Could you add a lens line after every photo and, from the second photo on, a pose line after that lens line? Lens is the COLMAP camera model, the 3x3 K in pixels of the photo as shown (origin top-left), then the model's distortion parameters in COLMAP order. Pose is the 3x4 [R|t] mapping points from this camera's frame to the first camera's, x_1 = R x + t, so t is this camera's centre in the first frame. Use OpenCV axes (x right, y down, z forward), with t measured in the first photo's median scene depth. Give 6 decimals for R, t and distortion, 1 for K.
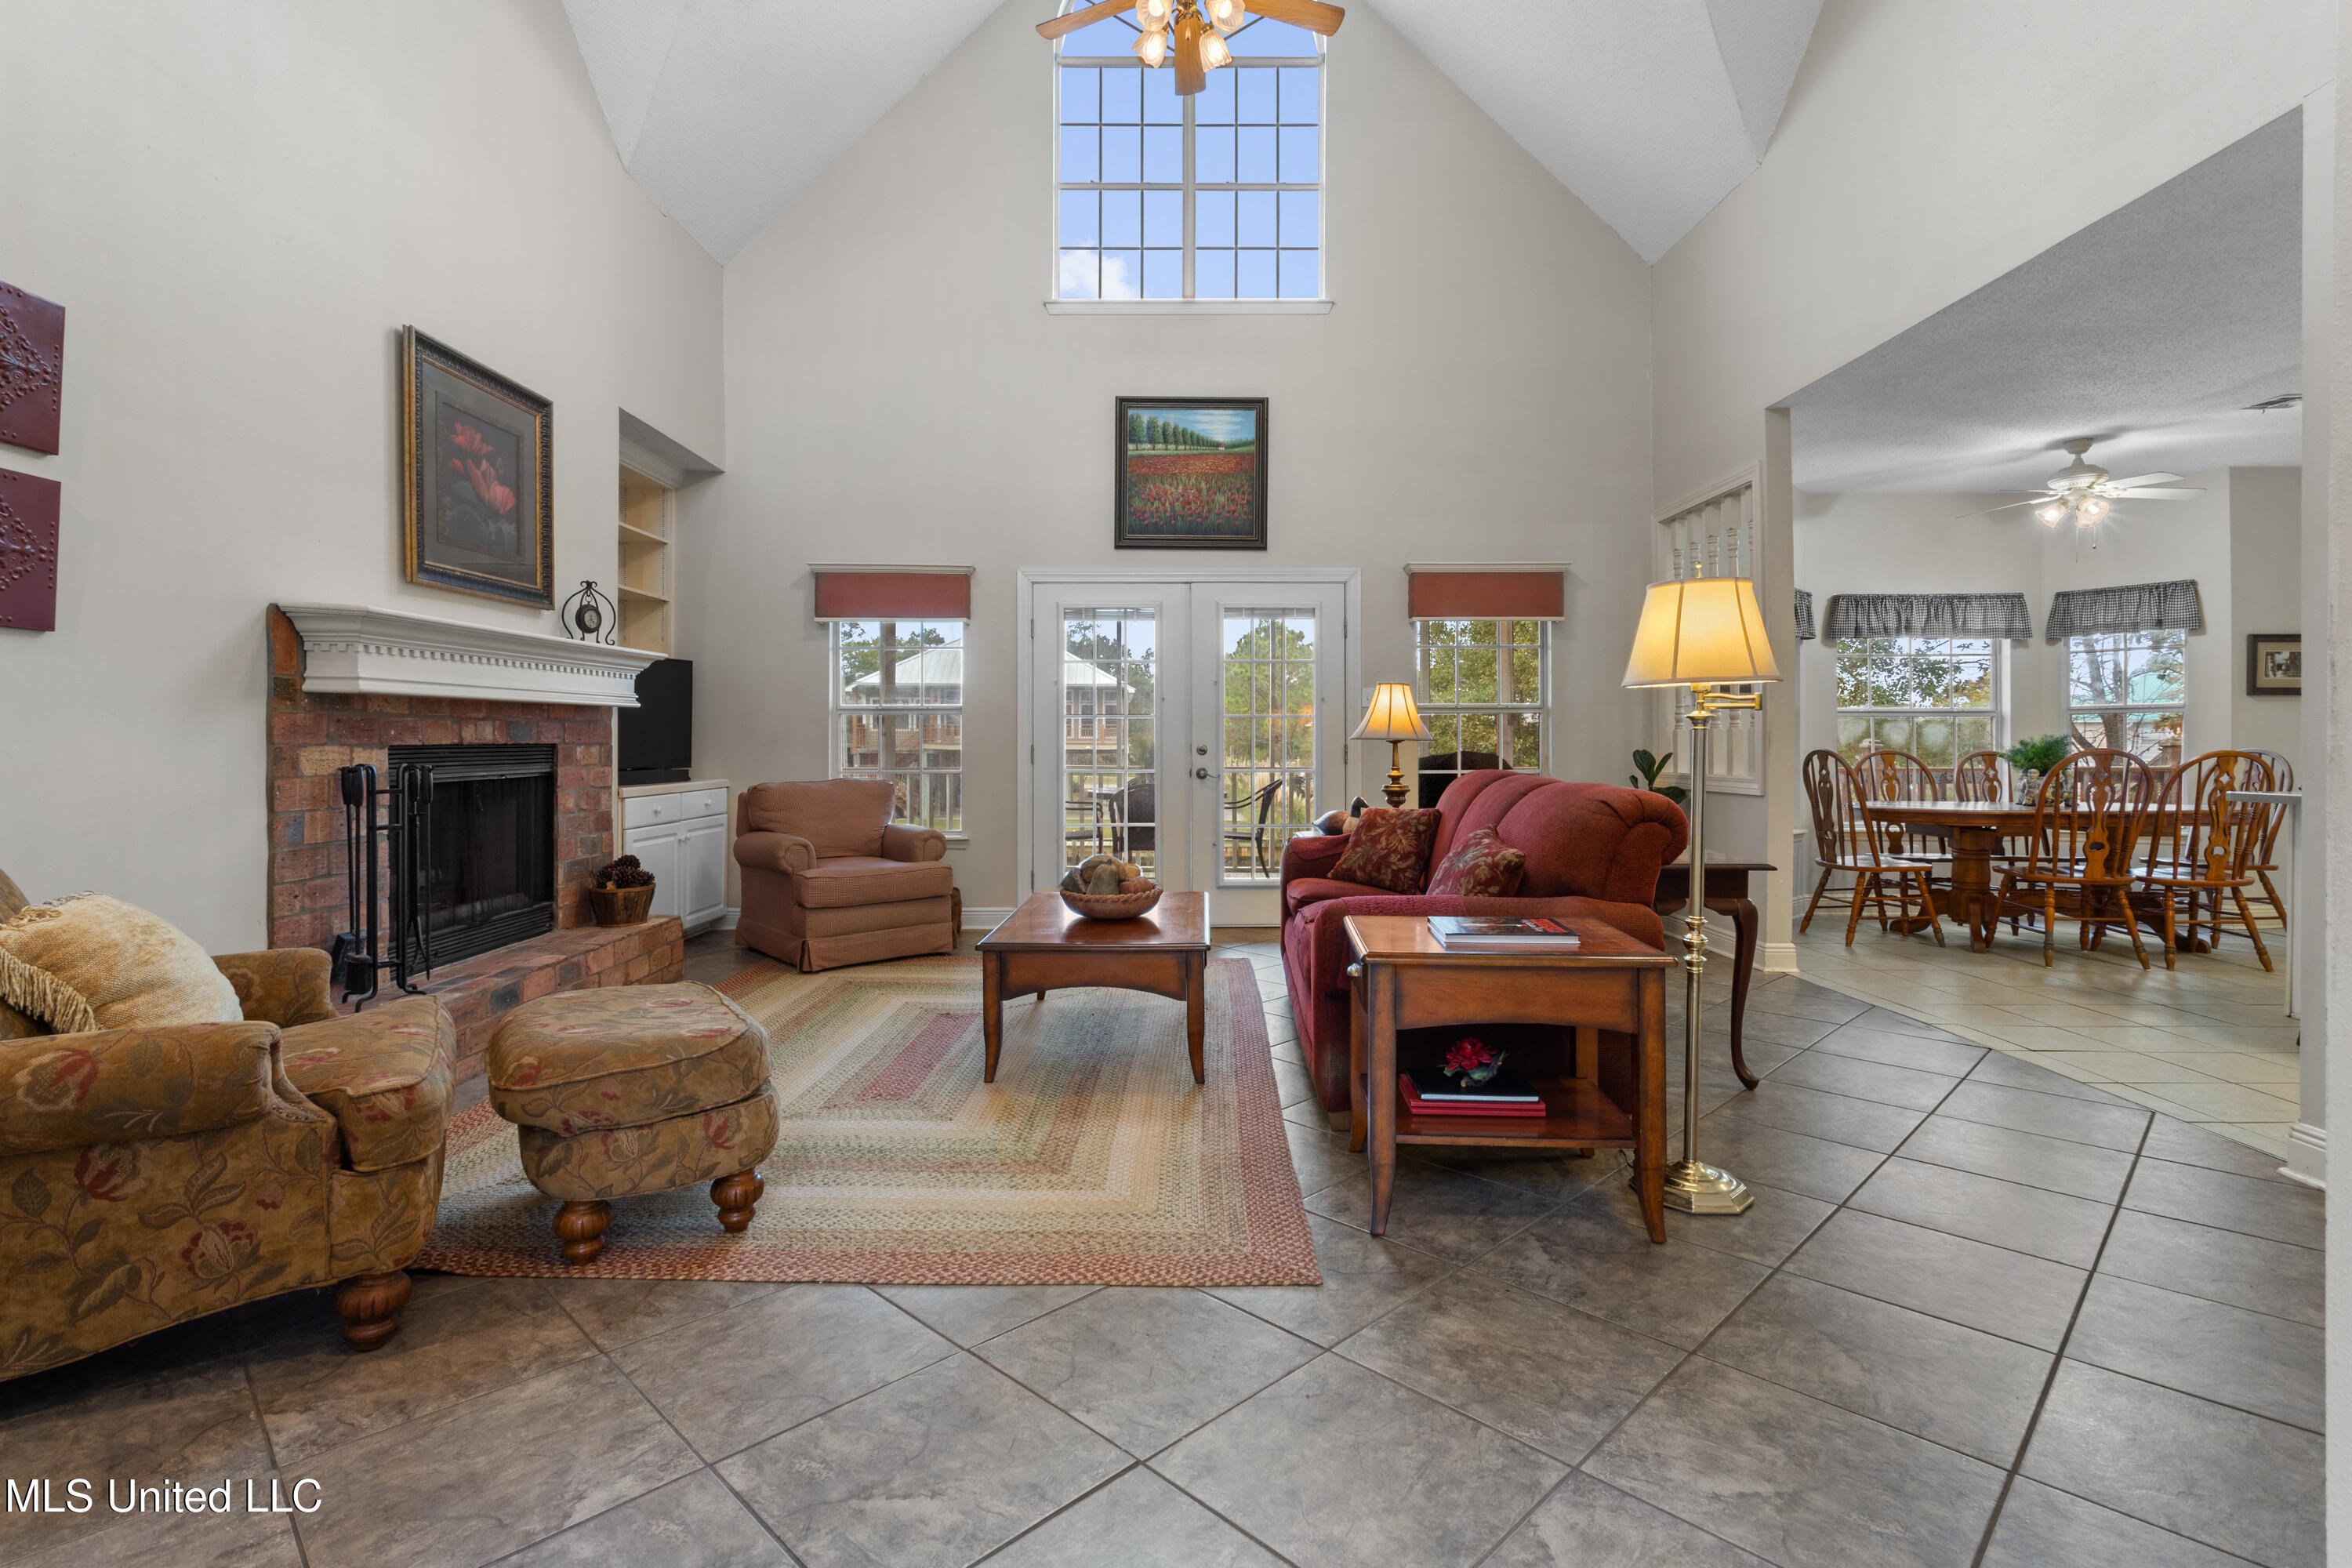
lens RADIAL K [[1117.3, 0, 1171.8], [0, 1117.3, 751.8], [0, 0, 1]] dist [0.001331, 0.001393]
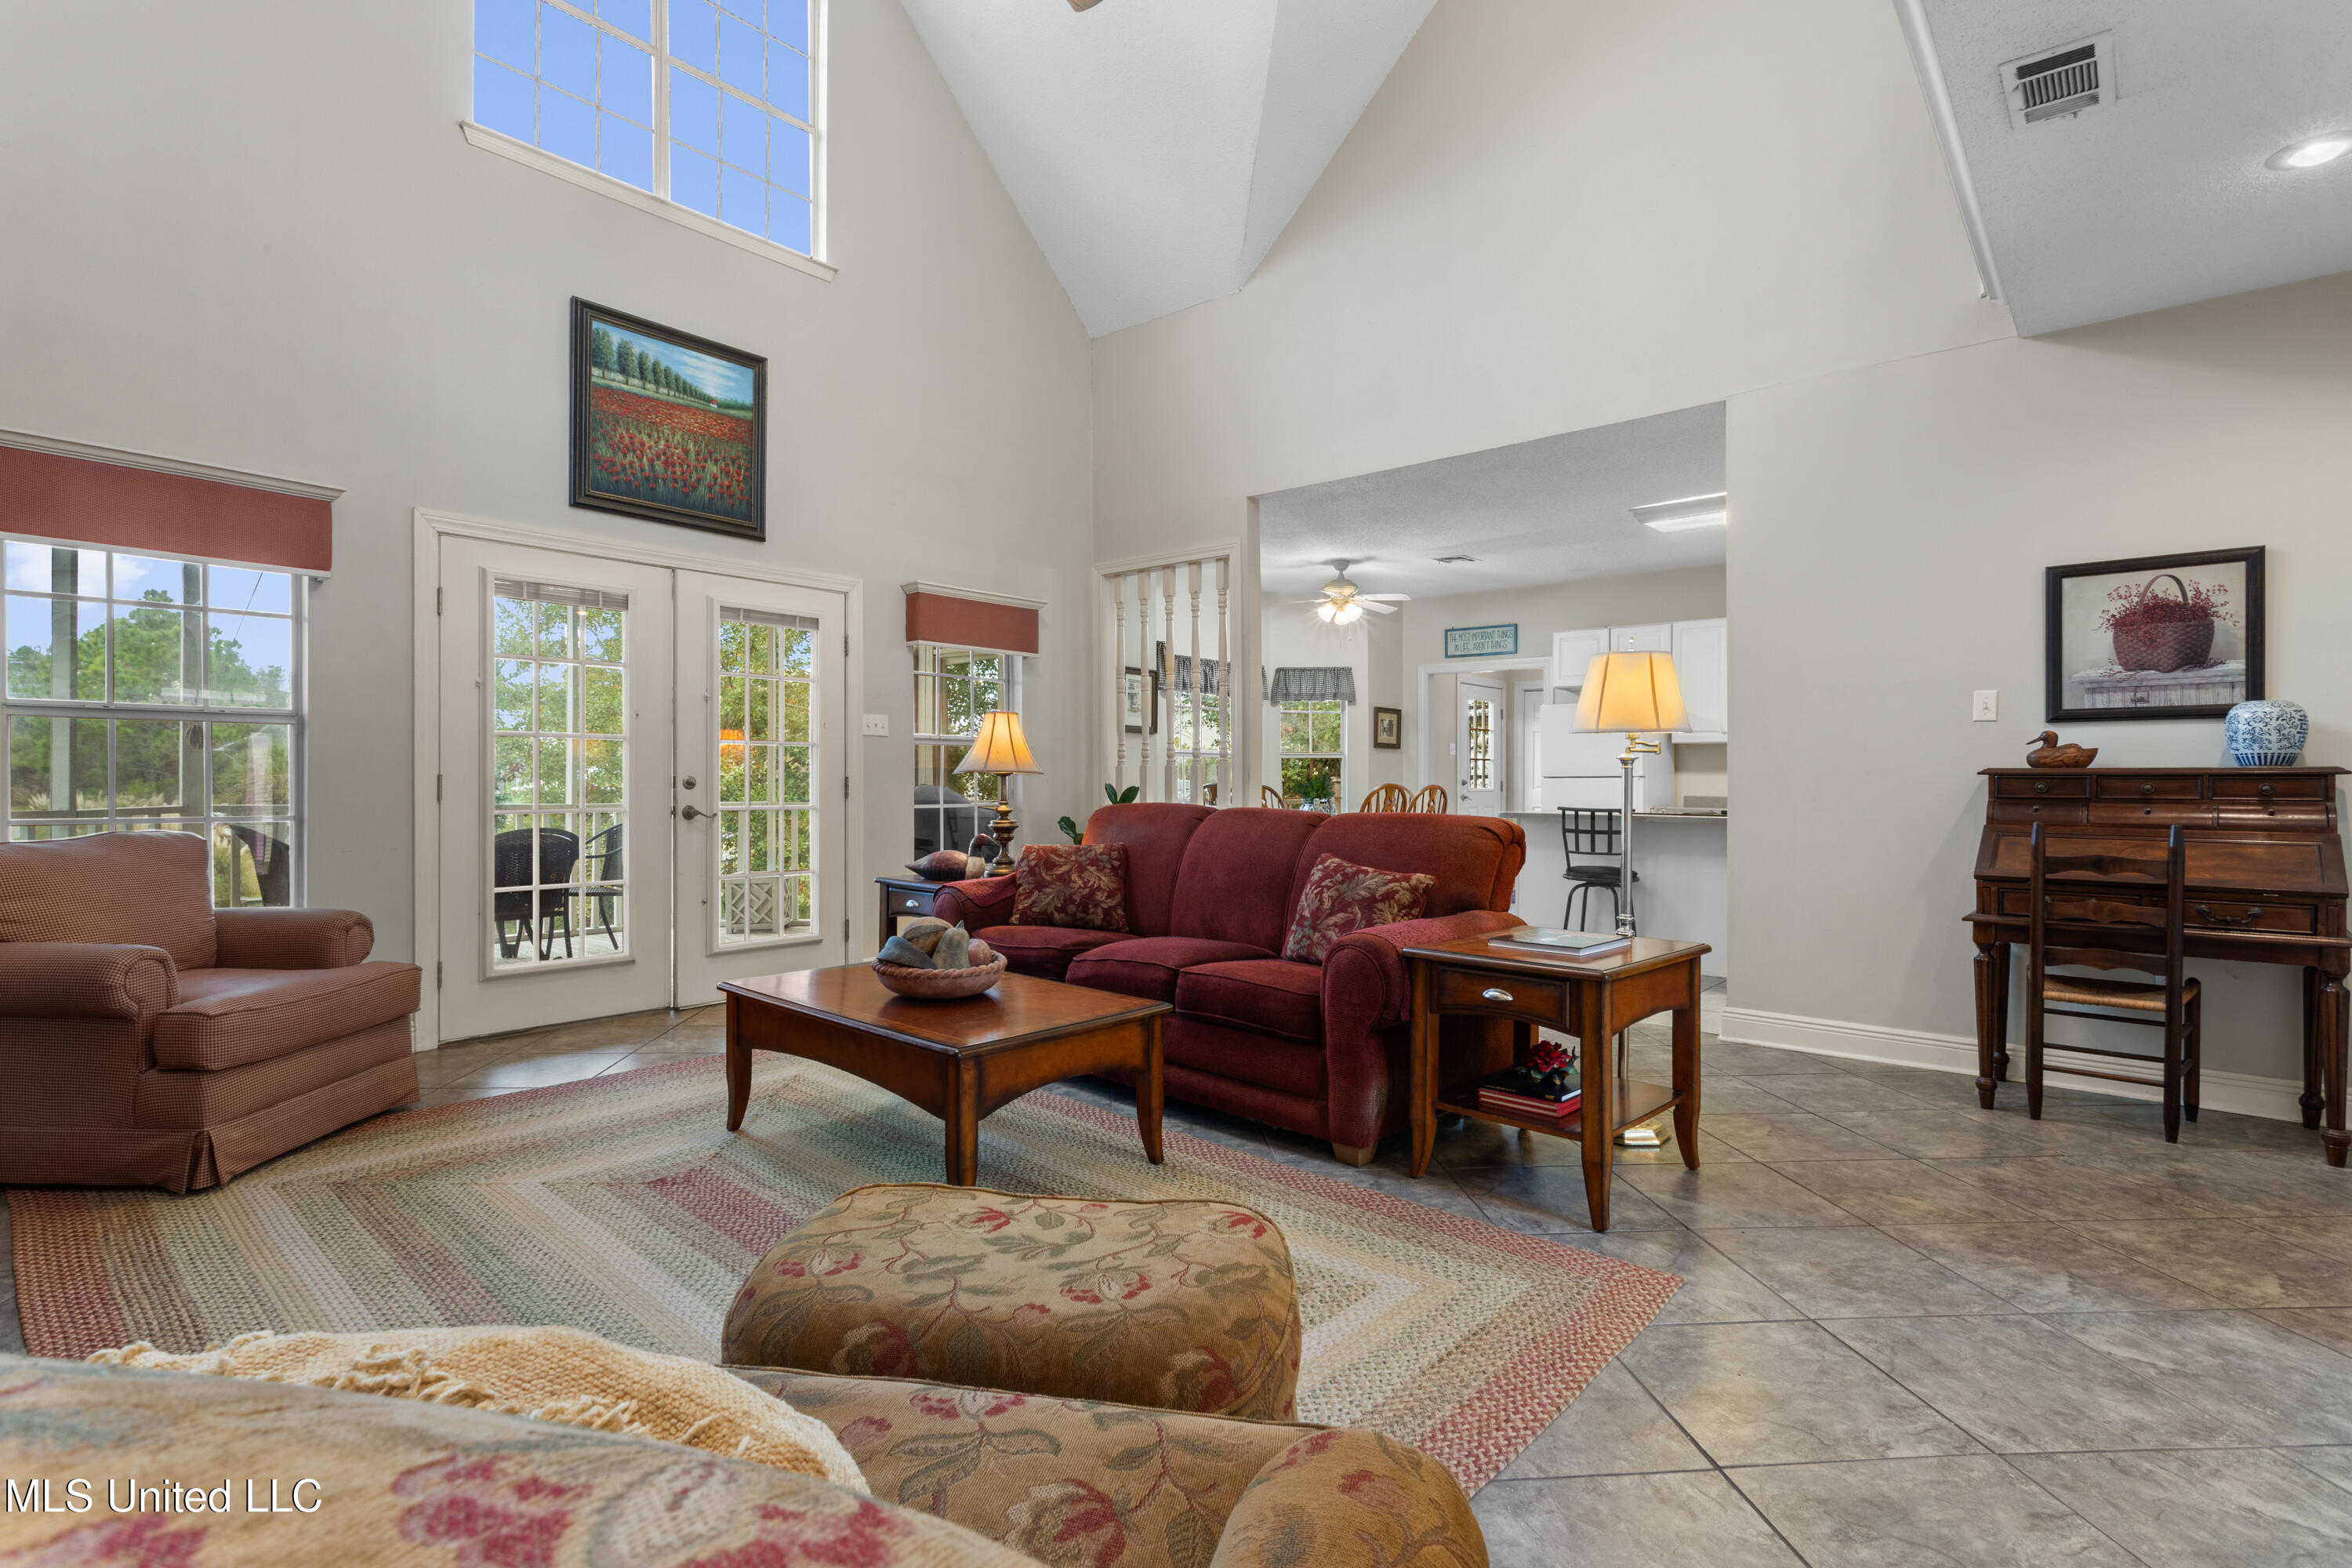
lens RADIAL K [[1117.3, 0, 1164.9], [0, 1117.3, 787.3], [0, 0, 1]] dist [0.001331, 0.001393]
pose [[0.655282, -0.001558, 0.755383, -0.348179], [-0.000884, 0.999996, 0.002829, -0.001010], [-0.755384, -0.002522, 0.655278, 0.231377]]
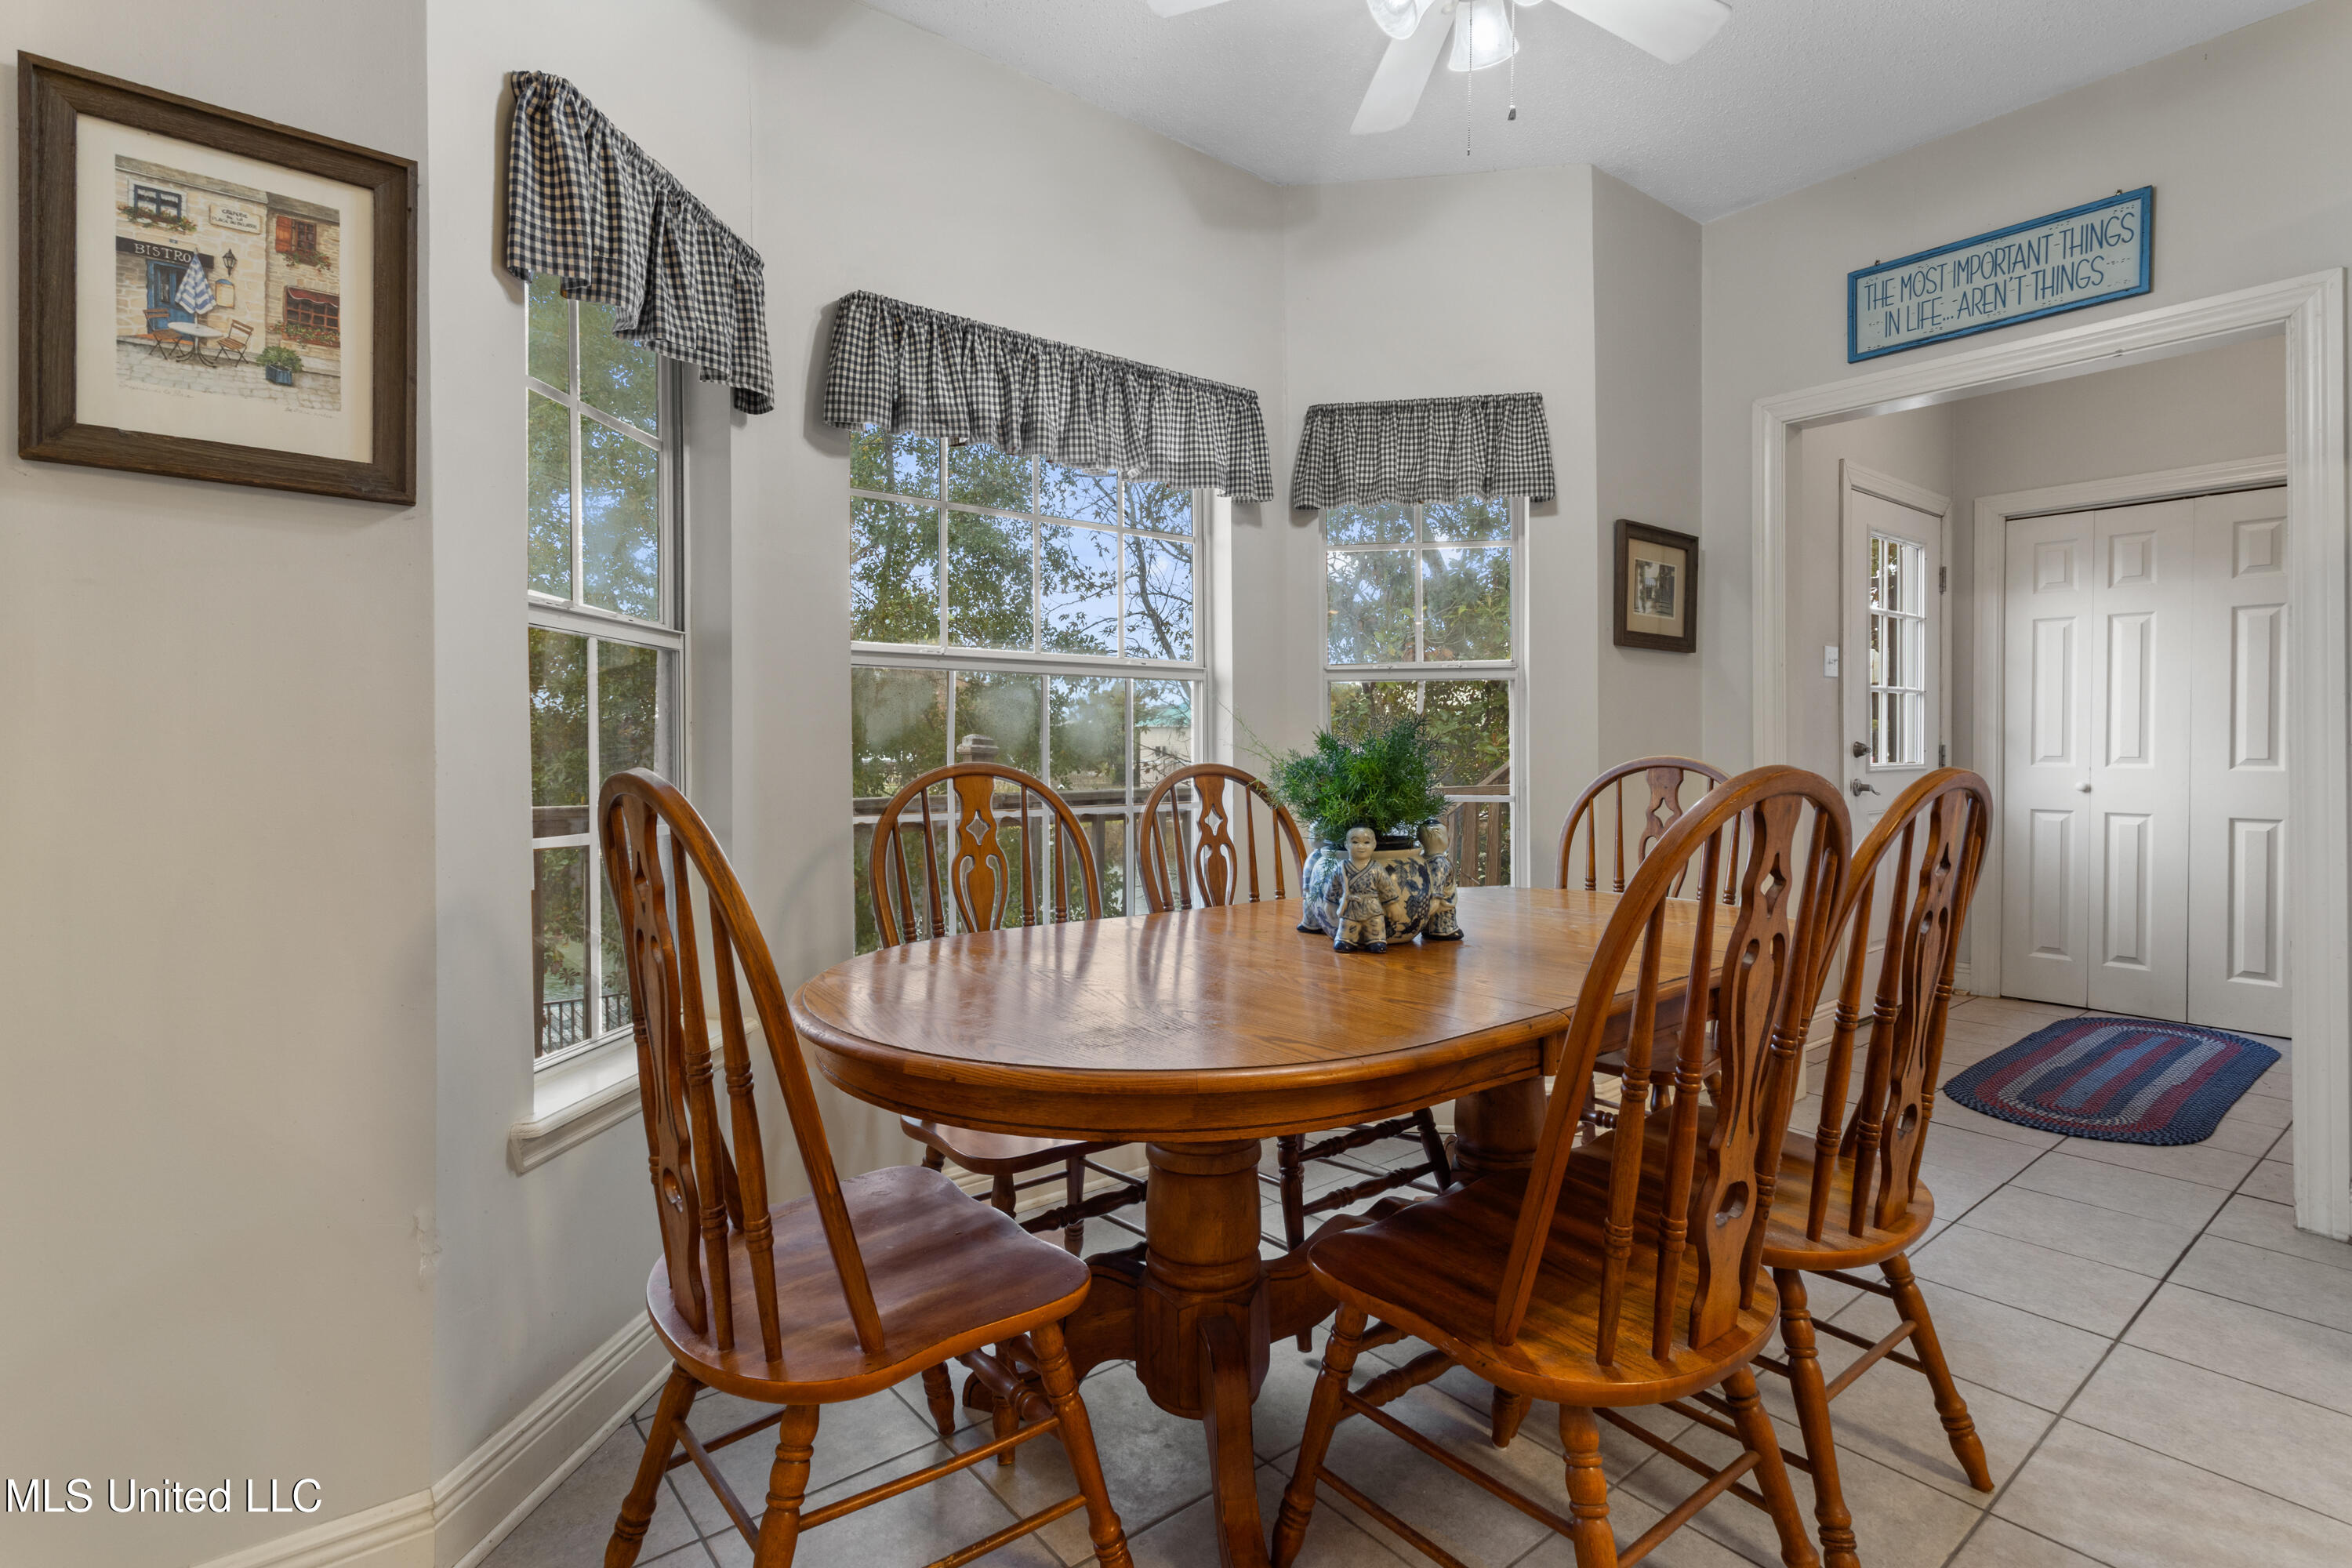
lens RADIAL K [[1117.3, 0, 1174.4], [0, 1117.3, 760.0], [0, 0, 1]] dist [0.001331, 0.001393]
pose [[0.775447, -0.009238, 0.631346, 0.499355], [0.002467, 0.999930, 0.011602, -0.006427], [-0.631408, -0.007439, 0.775415, 0.737763]]
